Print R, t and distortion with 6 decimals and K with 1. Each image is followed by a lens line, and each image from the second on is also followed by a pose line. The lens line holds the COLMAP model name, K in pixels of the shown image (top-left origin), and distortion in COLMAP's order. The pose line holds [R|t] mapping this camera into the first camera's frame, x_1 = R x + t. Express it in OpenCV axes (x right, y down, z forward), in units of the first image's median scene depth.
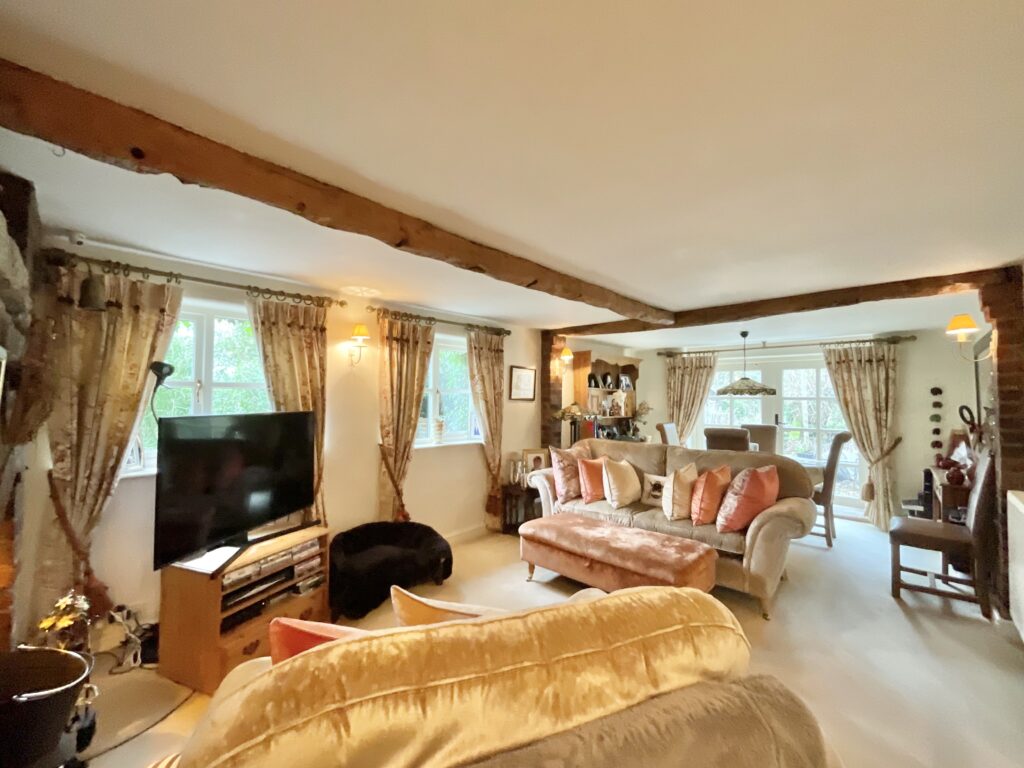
lens RADIAL K [[410.0, 0, 509.8], [0, 410.0, 381.7], [0, 0, 1]] dist [-0.002077, 0.000560]
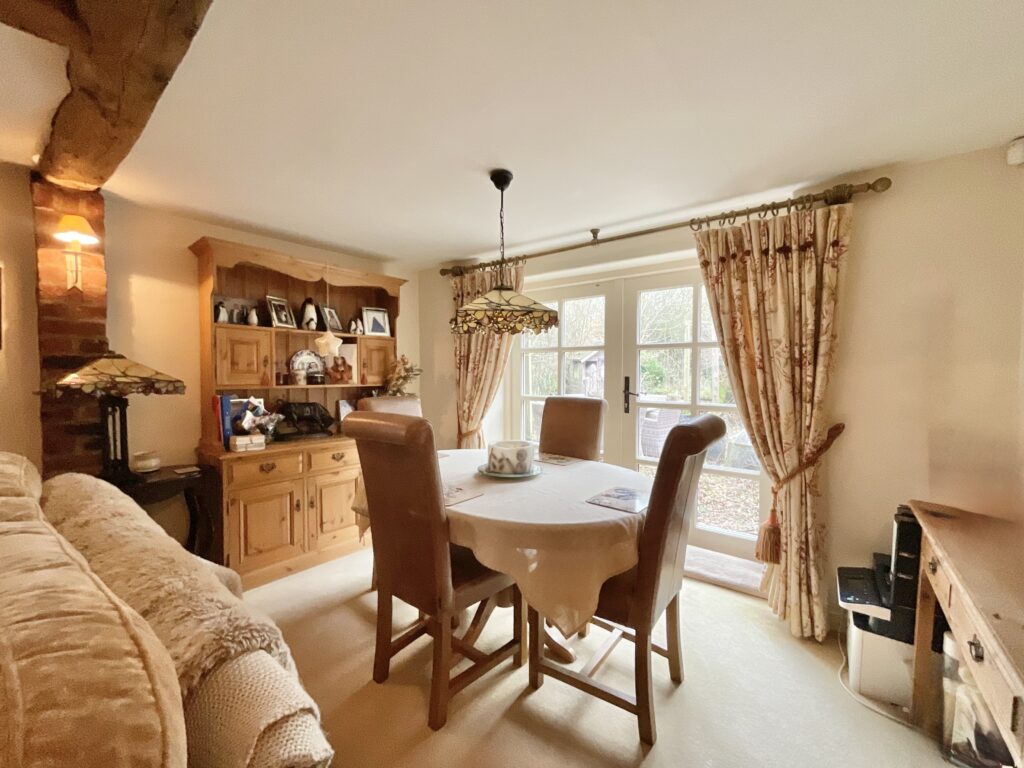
lens RADIAL K [[410.0, 0, 513.5], [0, 410.0, 381.8], [0, 0, 1]] dist [-0.002077, 0.000560]
pose [[0.994277, -0.016537, 0.105542, 0.547293], [0.008396, 0.996986, 0.077121, 0.053958], [-0.106499, -0.075794, 0.991420, 0.592023]]
